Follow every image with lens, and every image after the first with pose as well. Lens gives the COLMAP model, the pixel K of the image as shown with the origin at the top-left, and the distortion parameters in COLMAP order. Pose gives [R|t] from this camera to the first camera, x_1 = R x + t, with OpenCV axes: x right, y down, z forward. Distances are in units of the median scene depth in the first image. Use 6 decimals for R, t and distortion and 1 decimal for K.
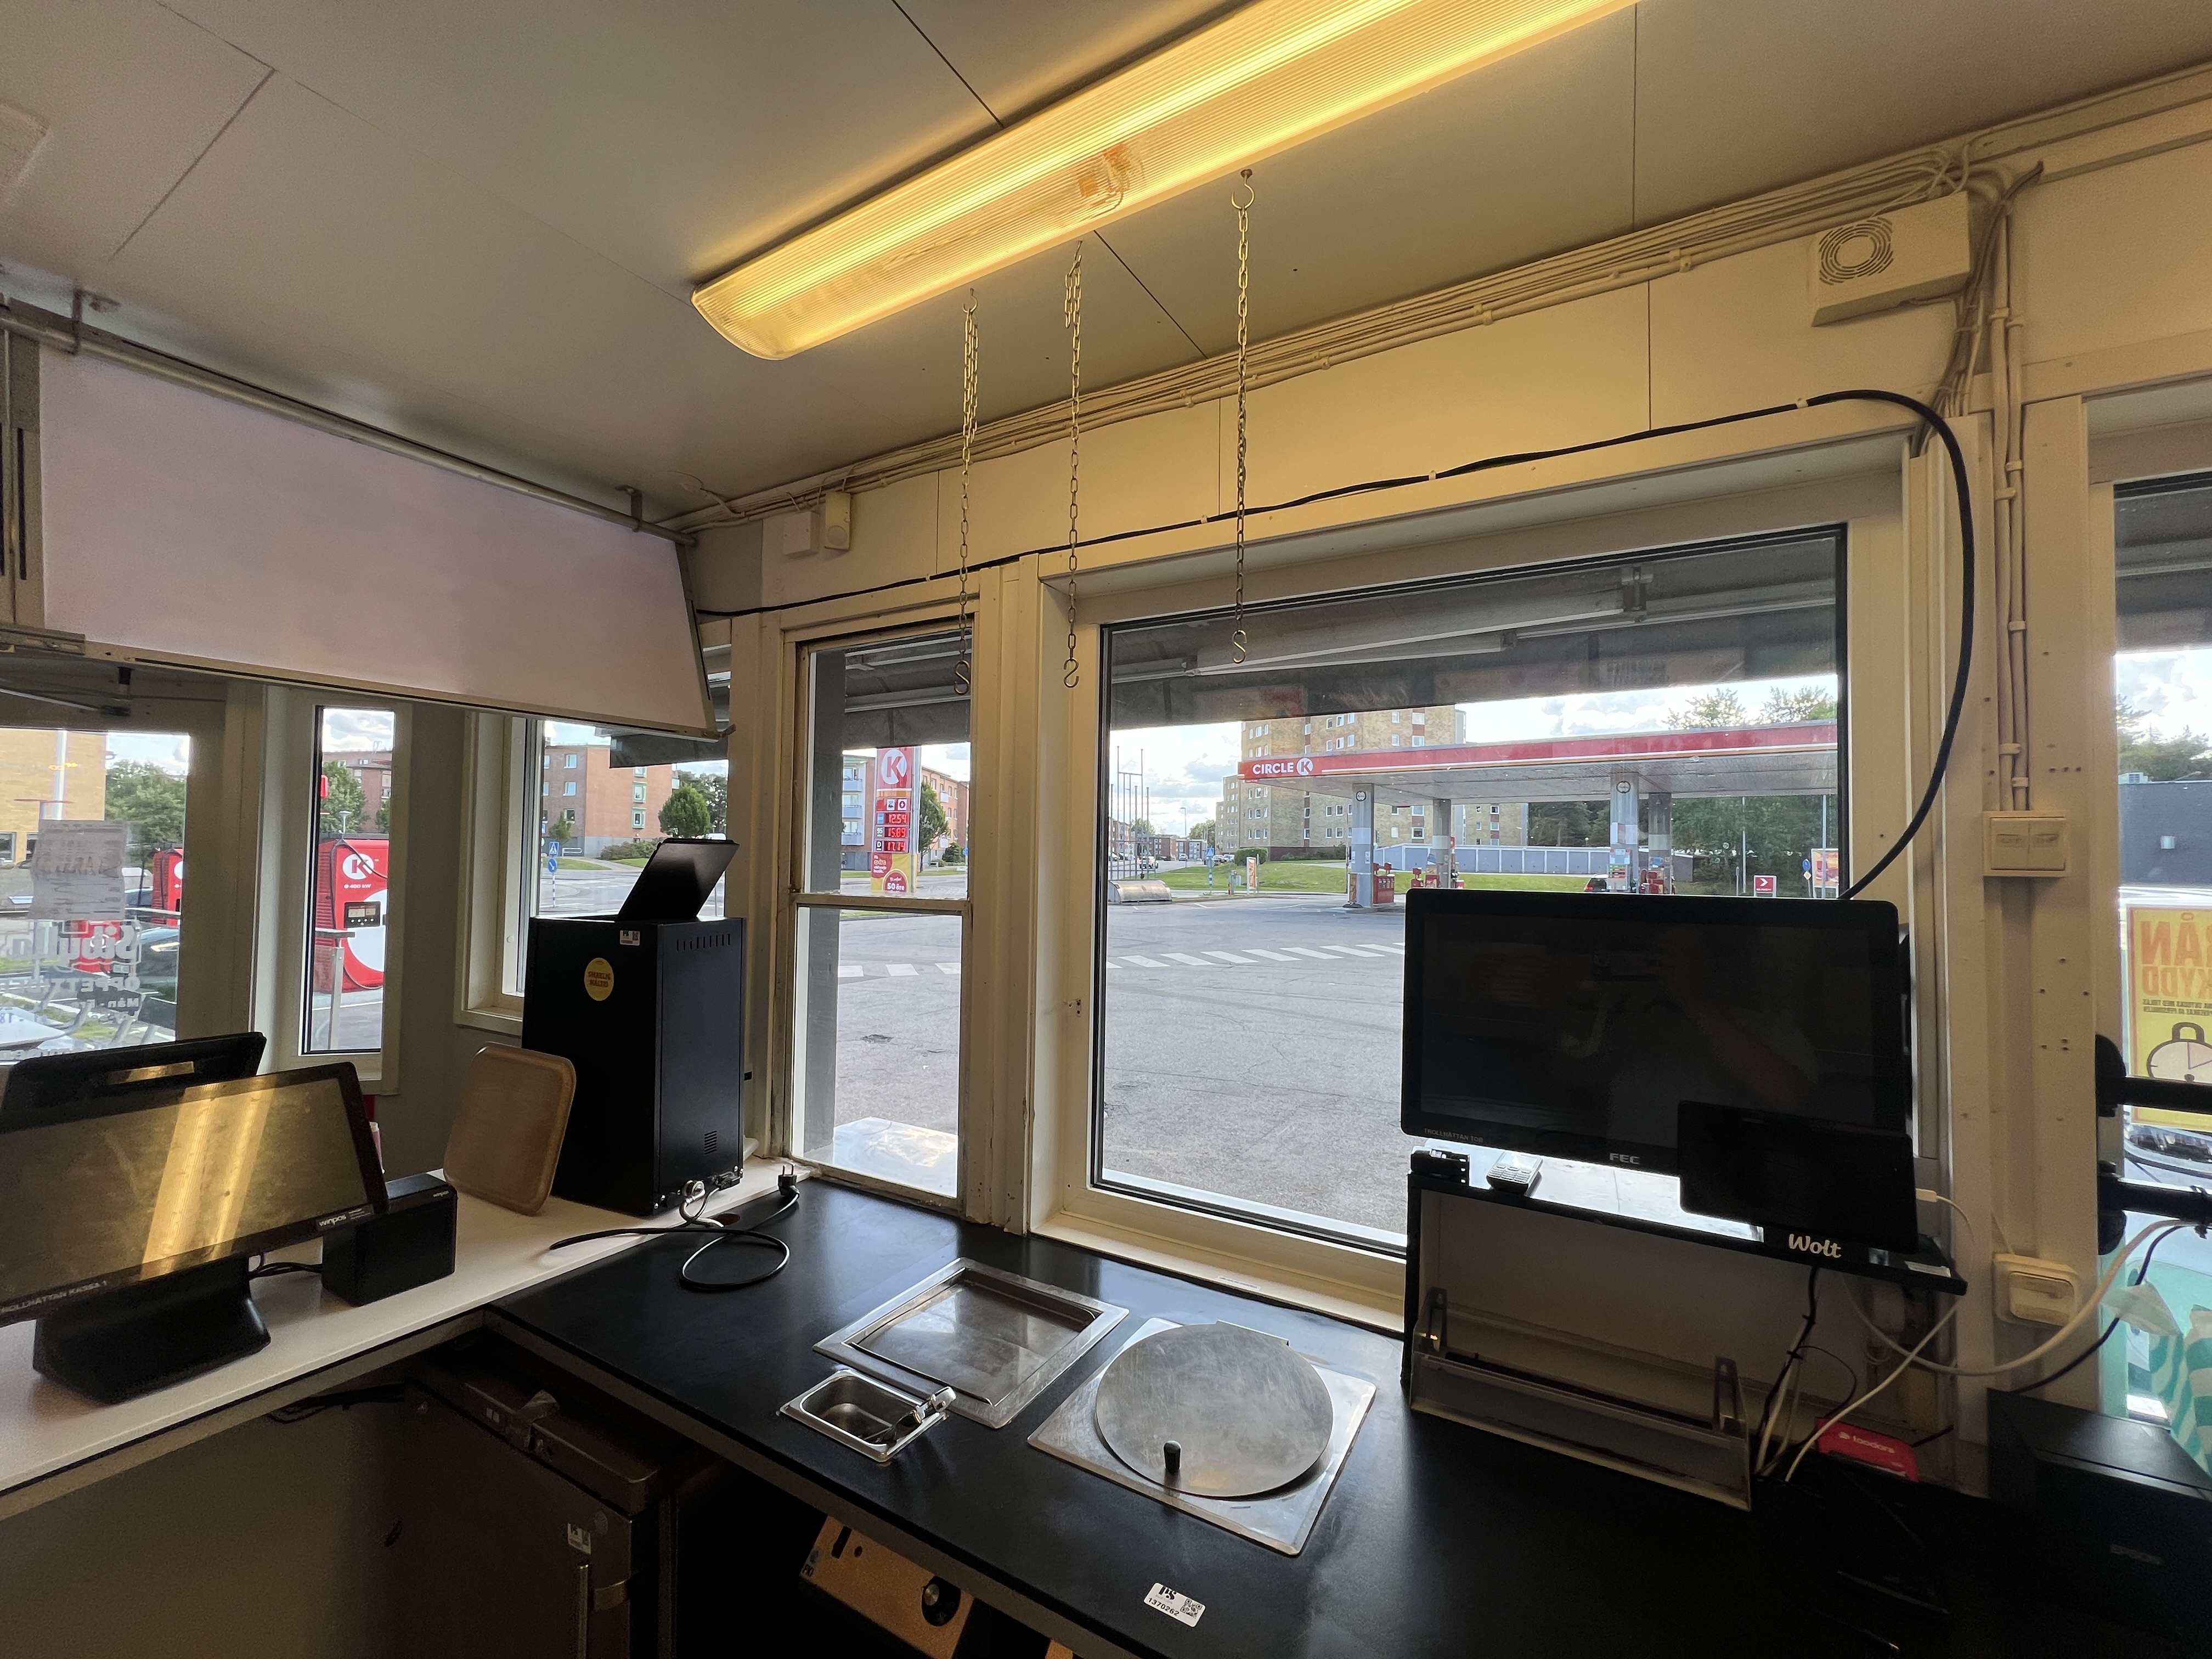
lens RADIAL K [[888.1, 0, 1105.6], [0, 888.1, 835.7], [0, 0, 1]] dist [-0.001320, 0.000209]
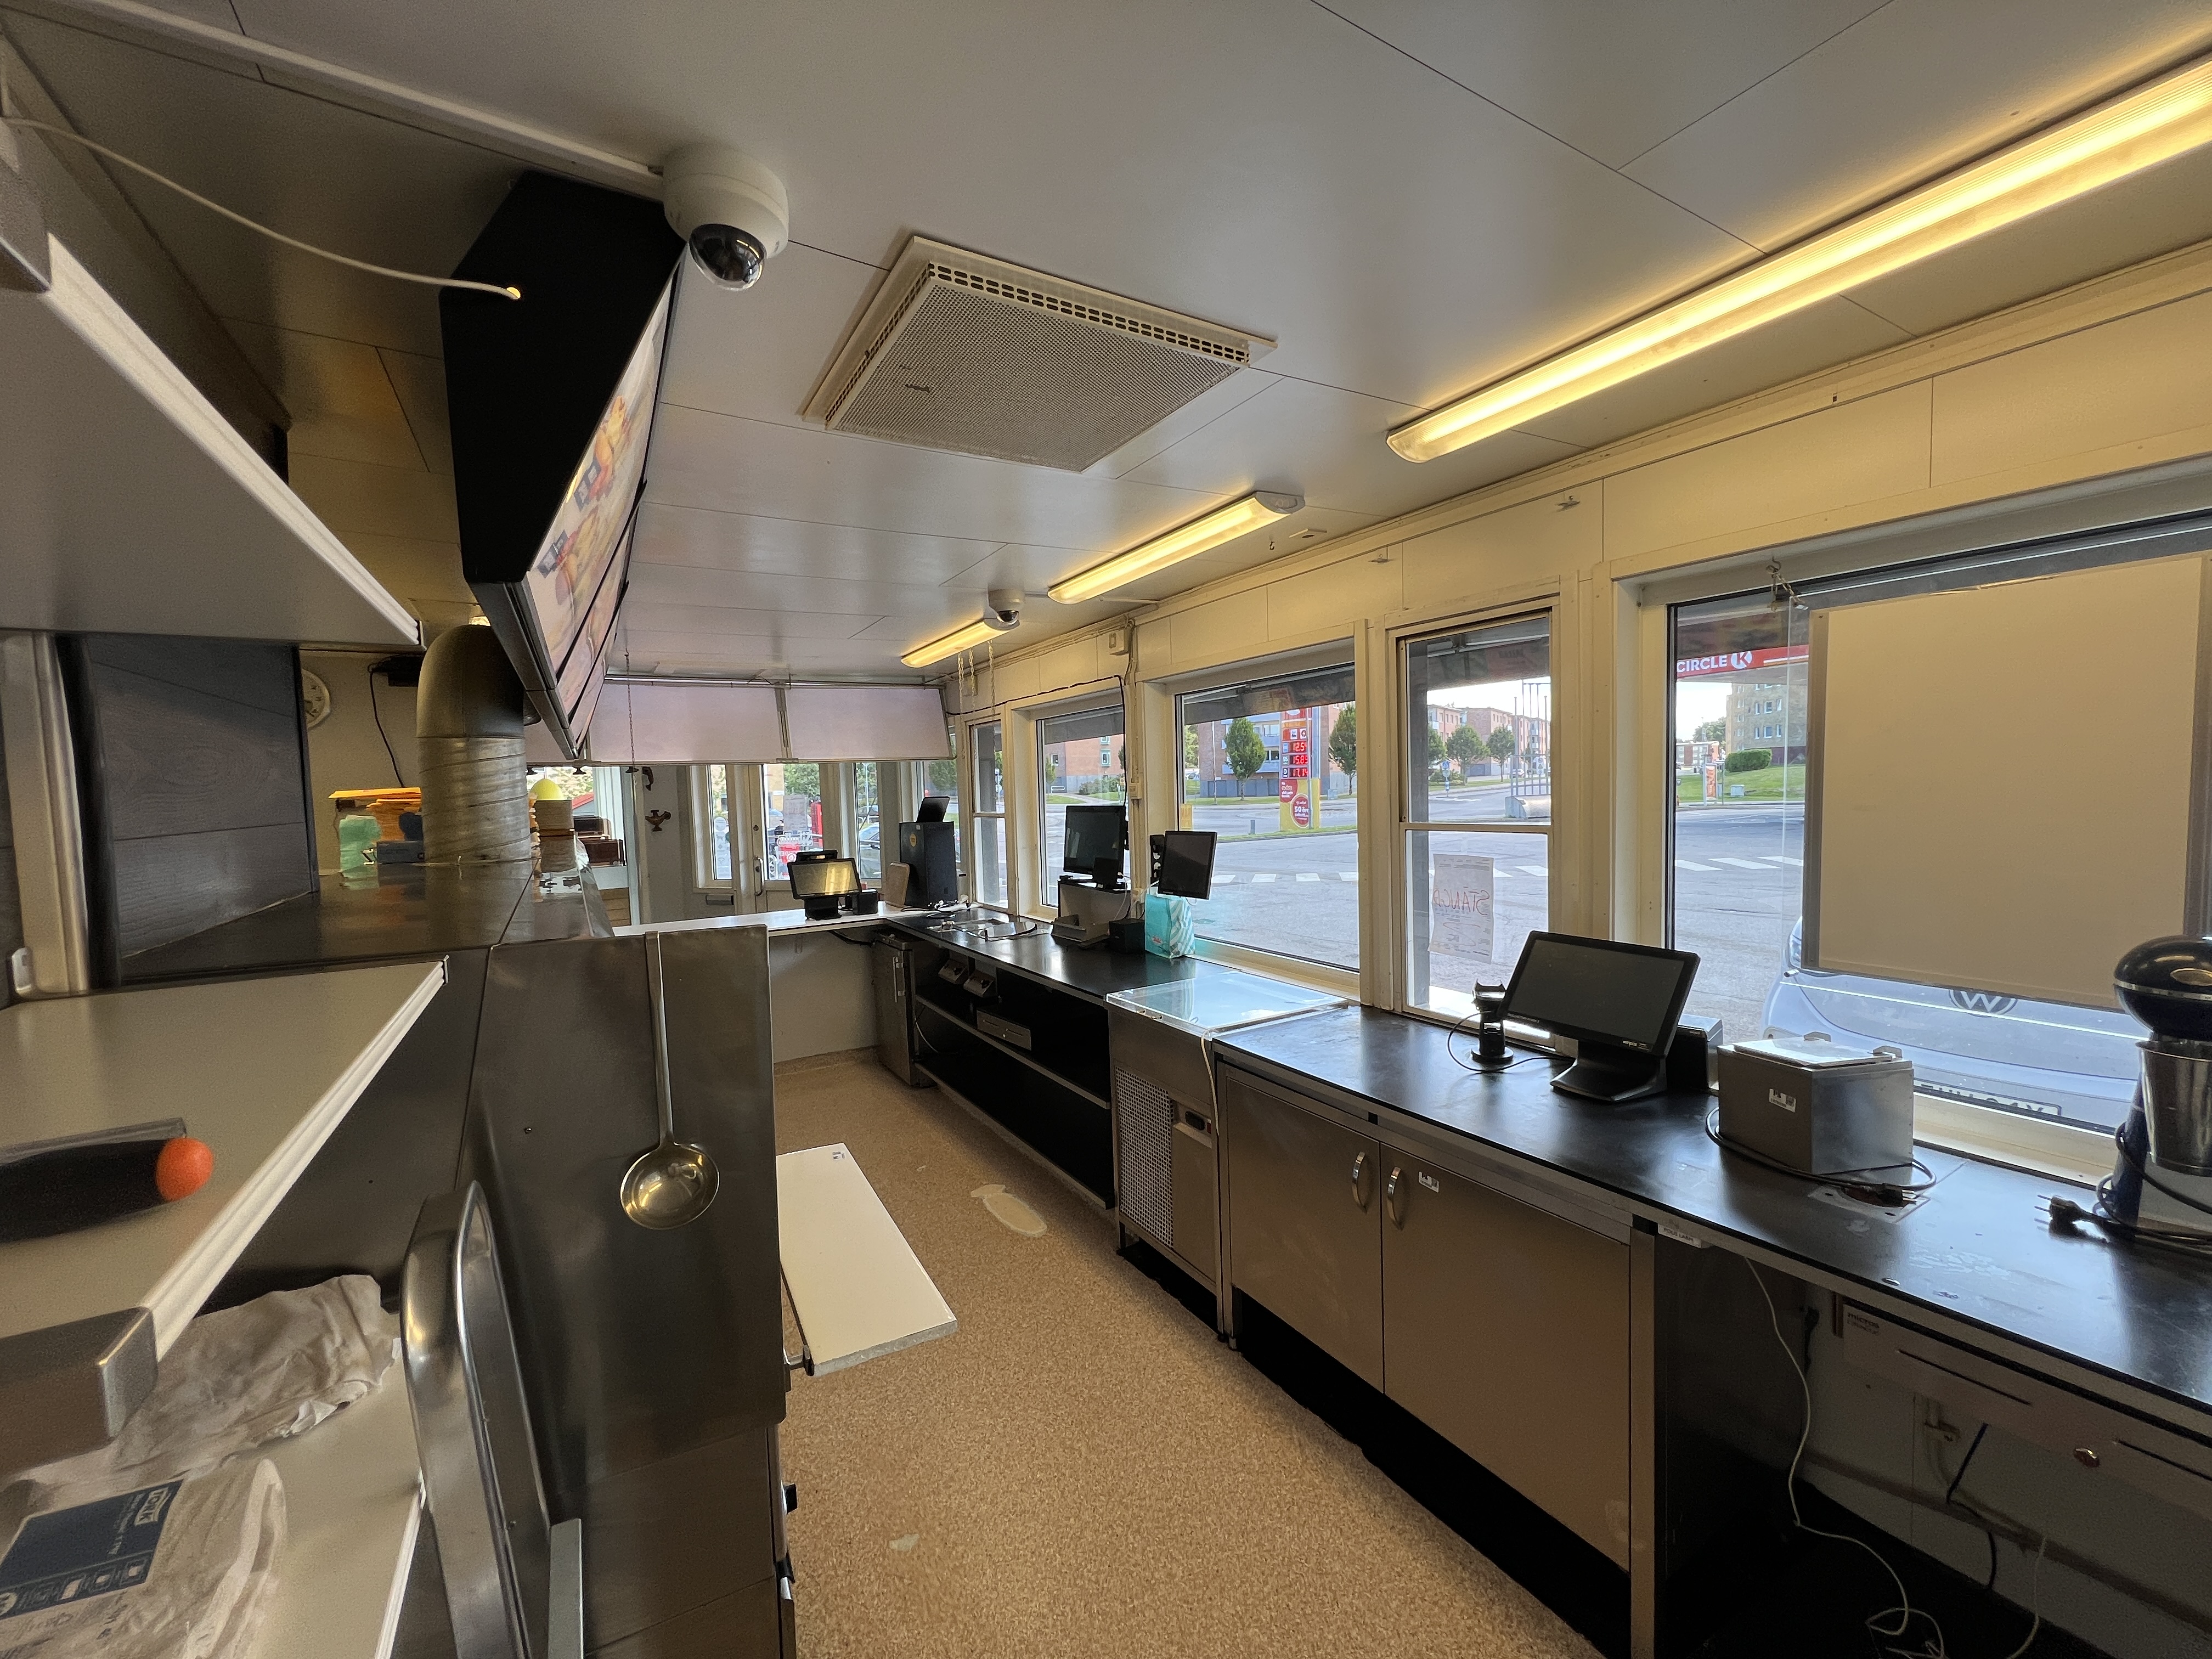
lens RADIAL K [[878.5, 0, 1103.8], [0, 878.5, 835.5], [0, 0, 1]] dist [-0.002080, 0.000131]
pose [[0.877971, -0.017109, -0.478407, 1.370687], [0.058242, 0.995755, 0.071276, -0.039385], [0.475157, -0.090442, 0.875241, -1.293292]]
